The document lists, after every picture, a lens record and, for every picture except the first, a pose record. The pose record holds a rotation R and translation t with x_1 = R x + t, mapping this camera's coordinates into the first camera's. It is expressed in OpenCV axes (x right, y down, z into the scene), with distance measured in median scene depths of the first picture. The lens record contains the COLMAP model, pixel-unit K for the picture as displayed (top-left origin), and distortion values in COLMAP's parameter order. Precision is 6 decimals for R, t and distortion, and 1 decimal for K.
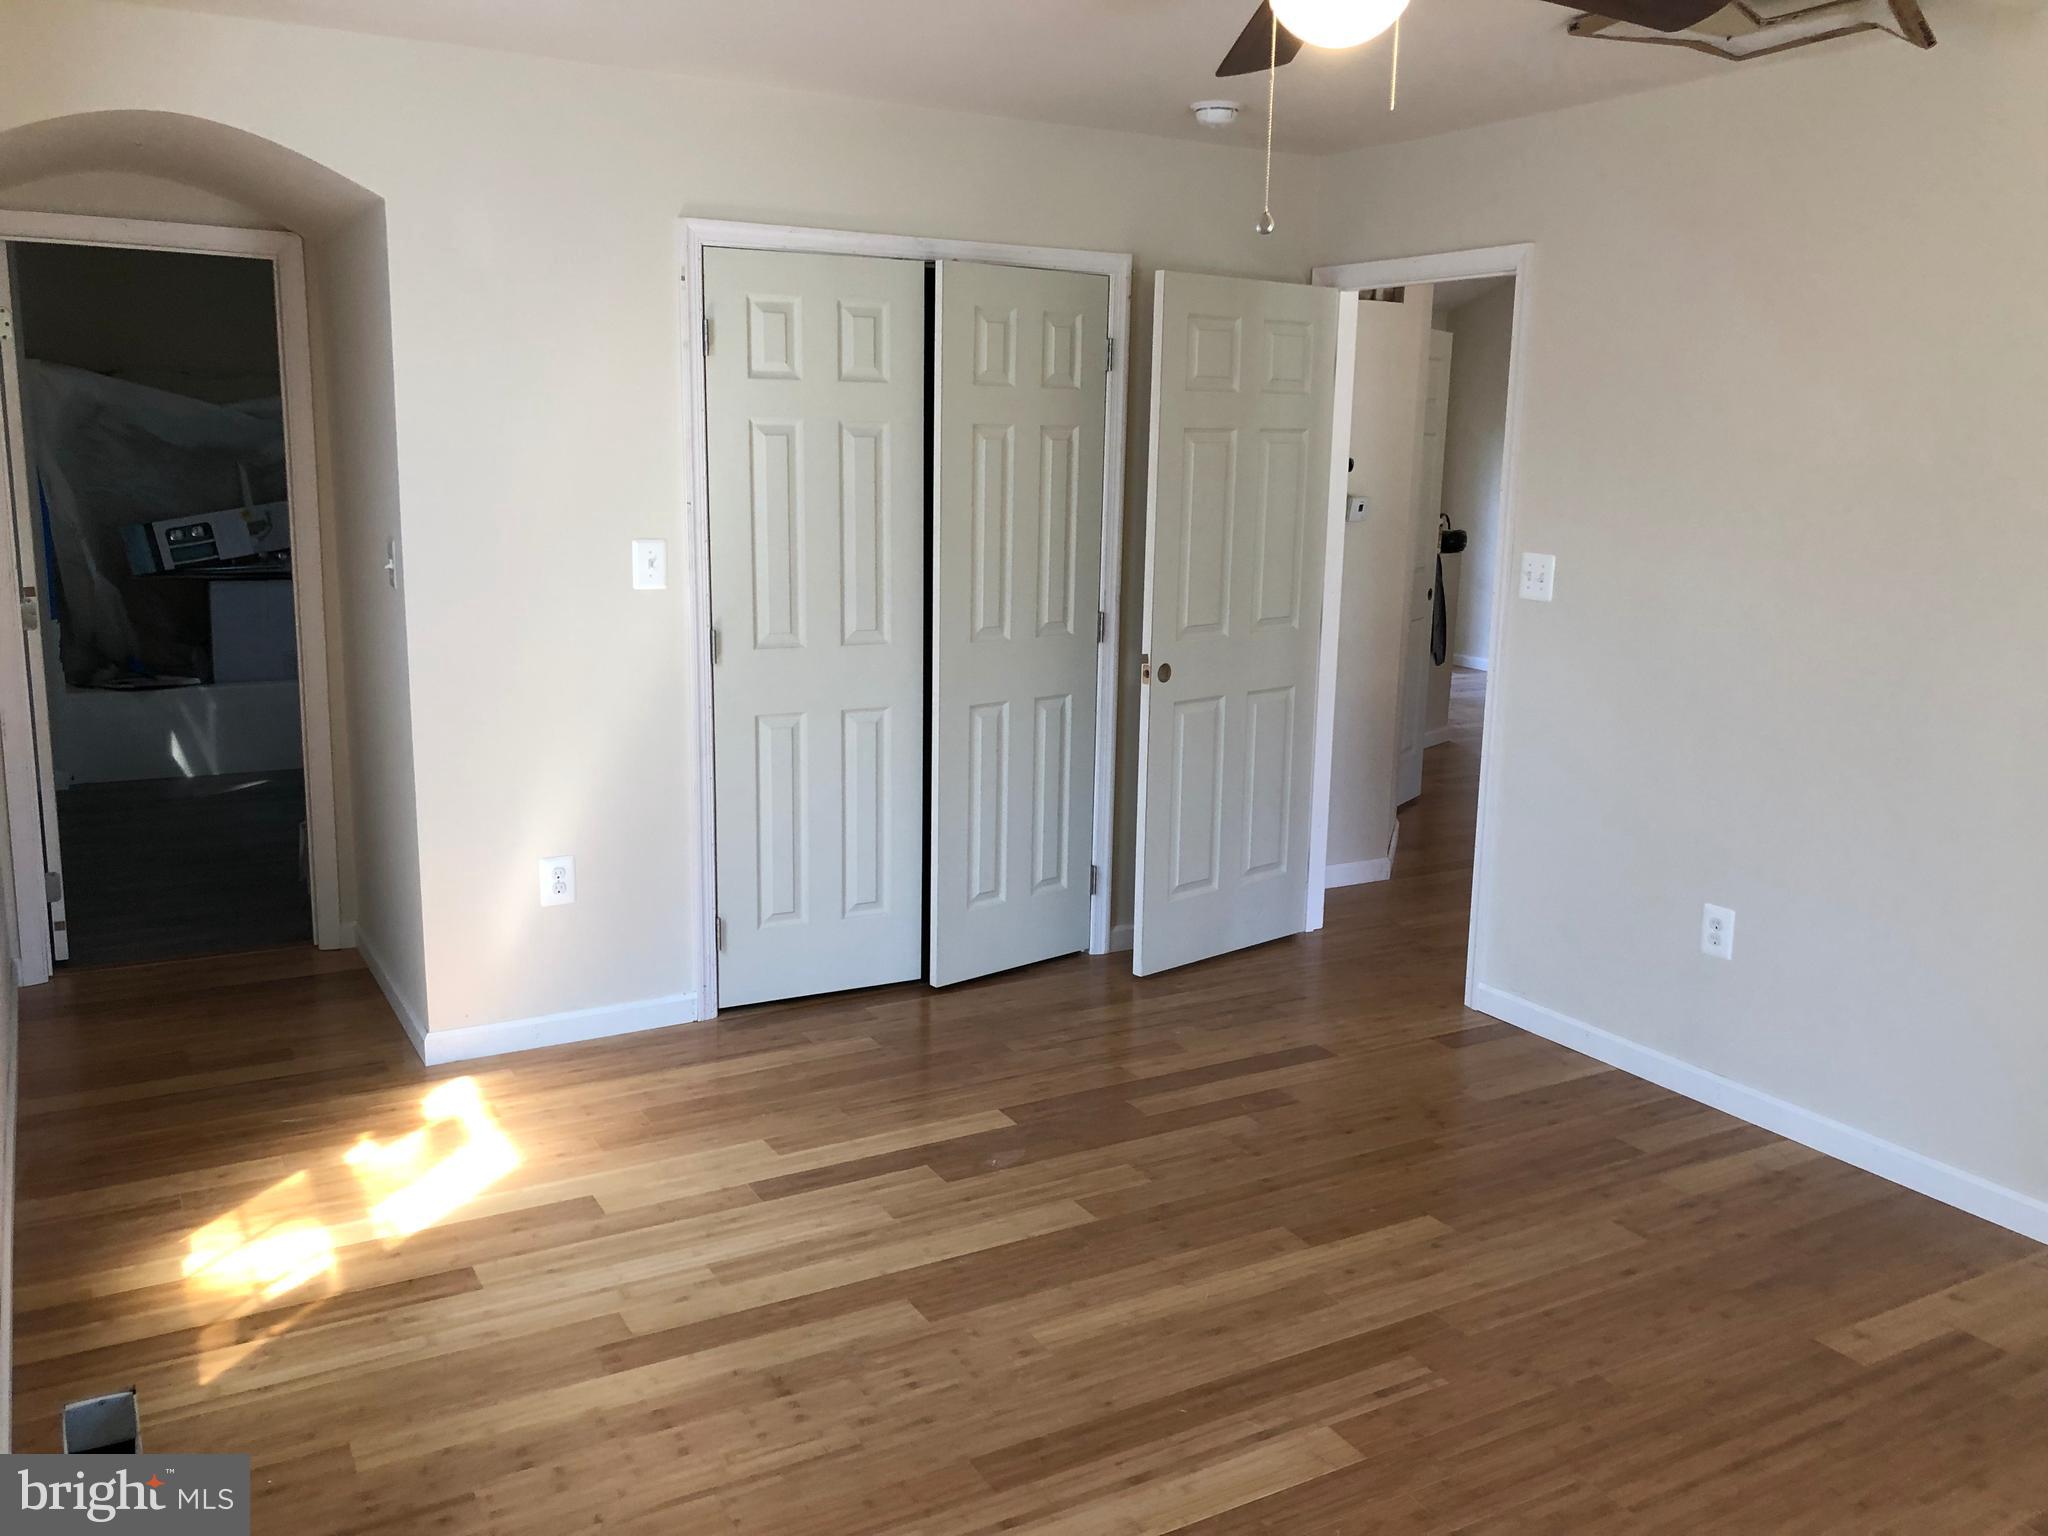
lens RADIAL K [[1684.5, 0, 1024.0], [0, 1684.5, 768.0], [0, 0, 1]] dist [0.078527, -0.131241]
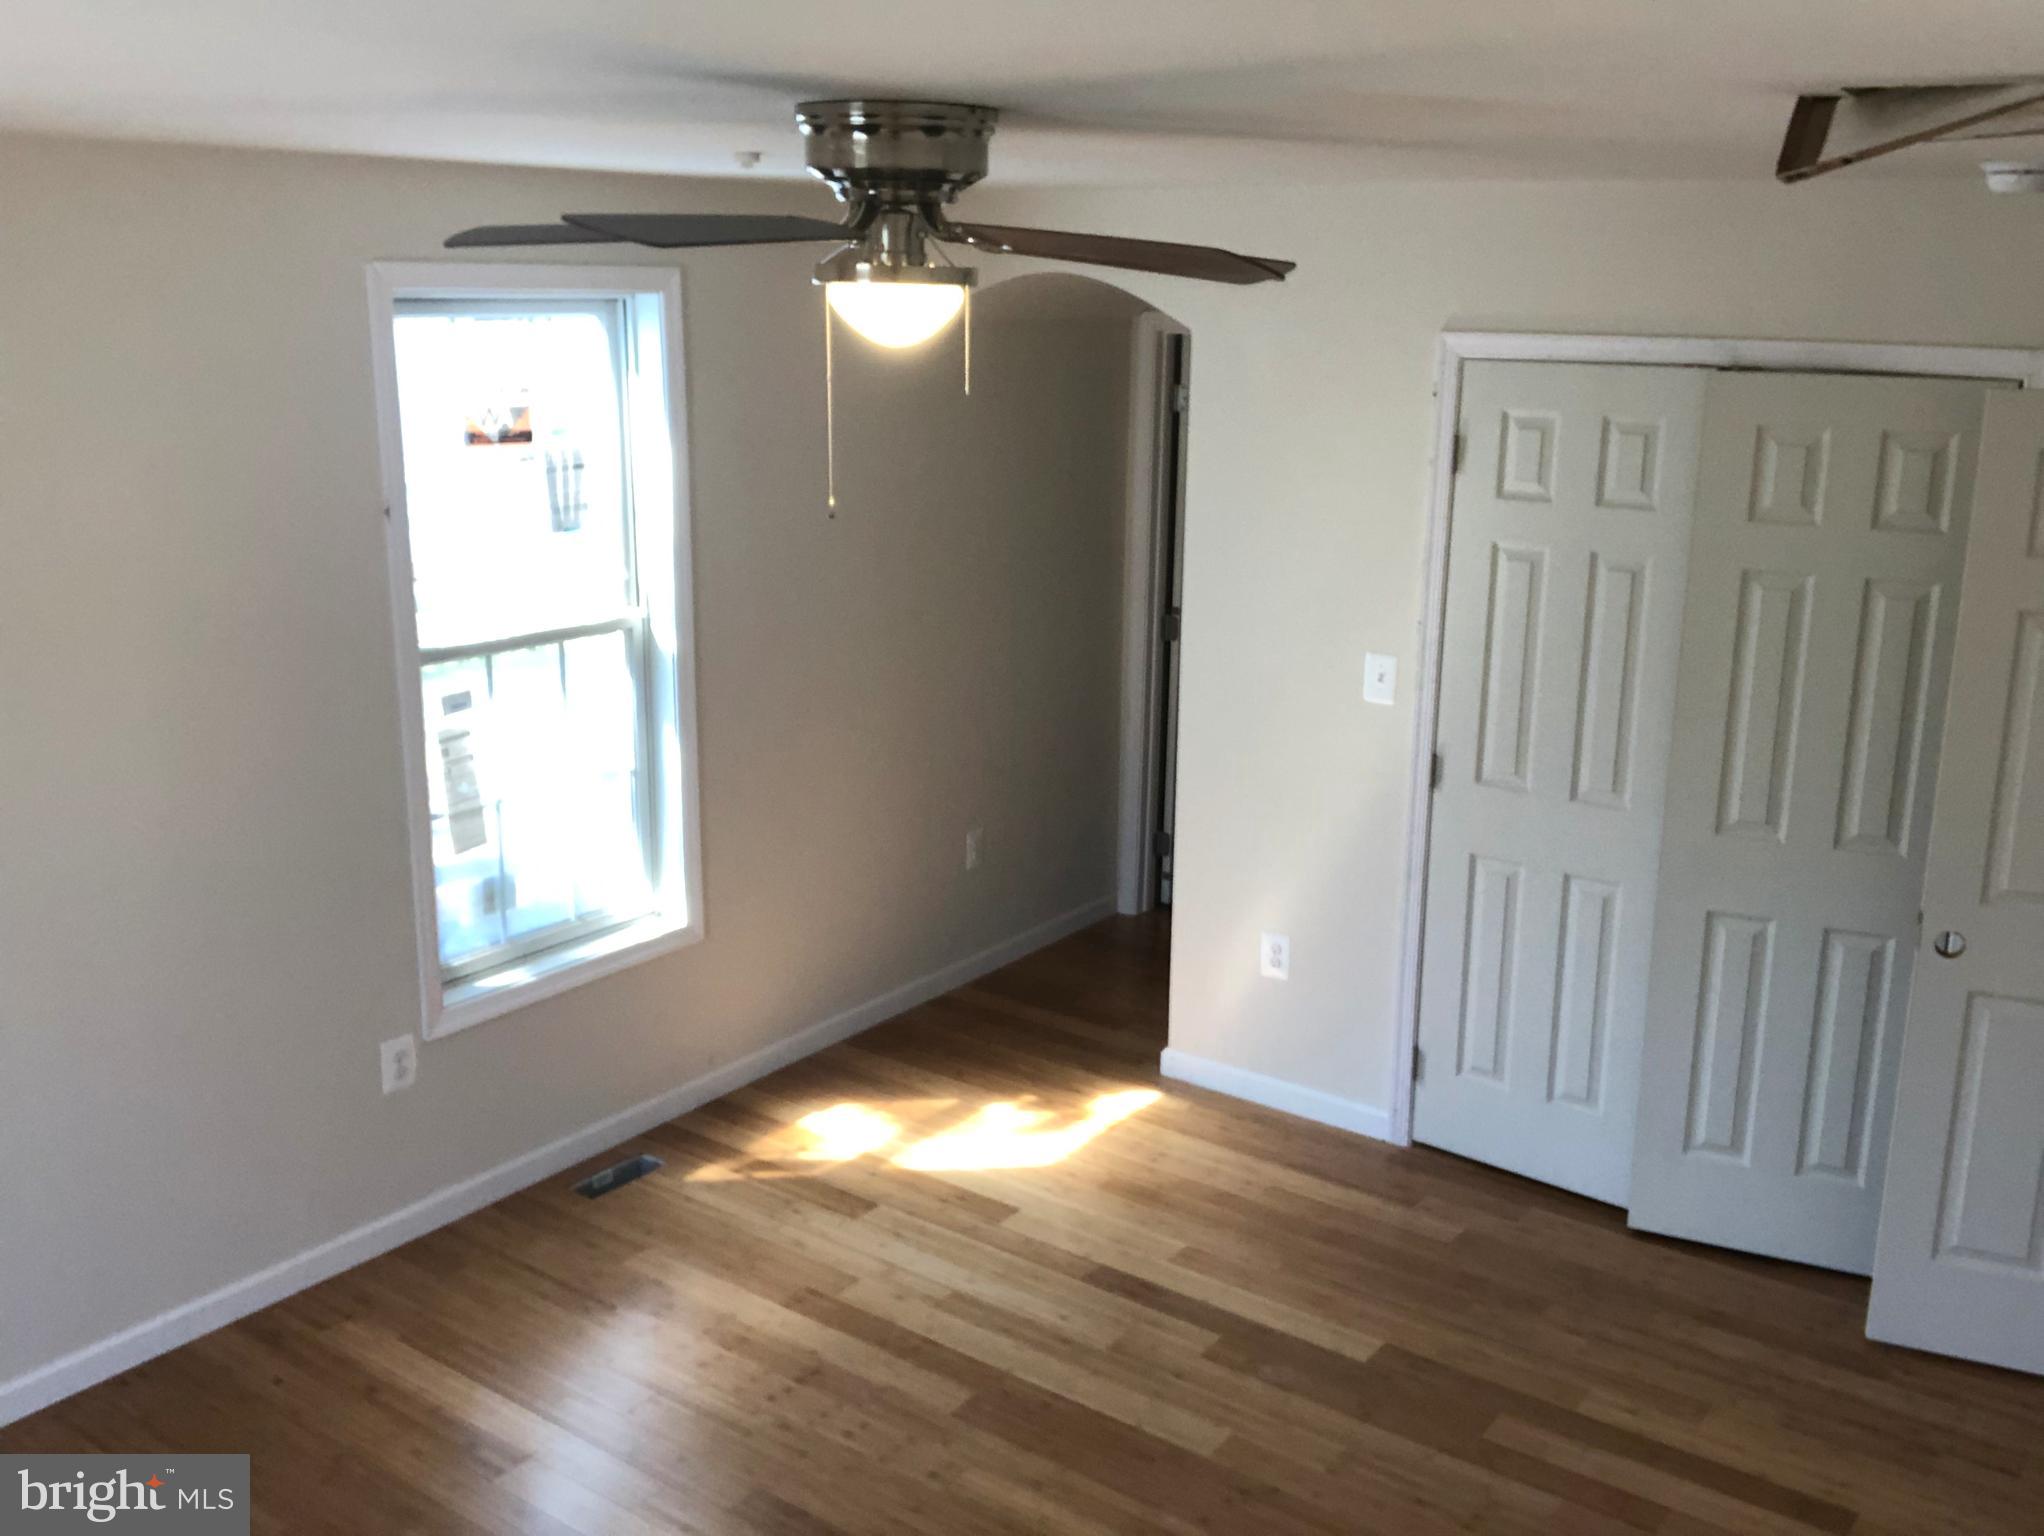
lens RADIAL K [[1951.8, 0, 1022.0], [0, 1951.8, 768.0], [0, 0, 1]] dist [0.164340, -0.369742]
pose [[0.391719, 0.212764, -0.895147, 0.789550], [-0.182135, 0.971575, 0.151227, -0.219116], [0.901878, 0.103799, 0.419336, 0.356777]]
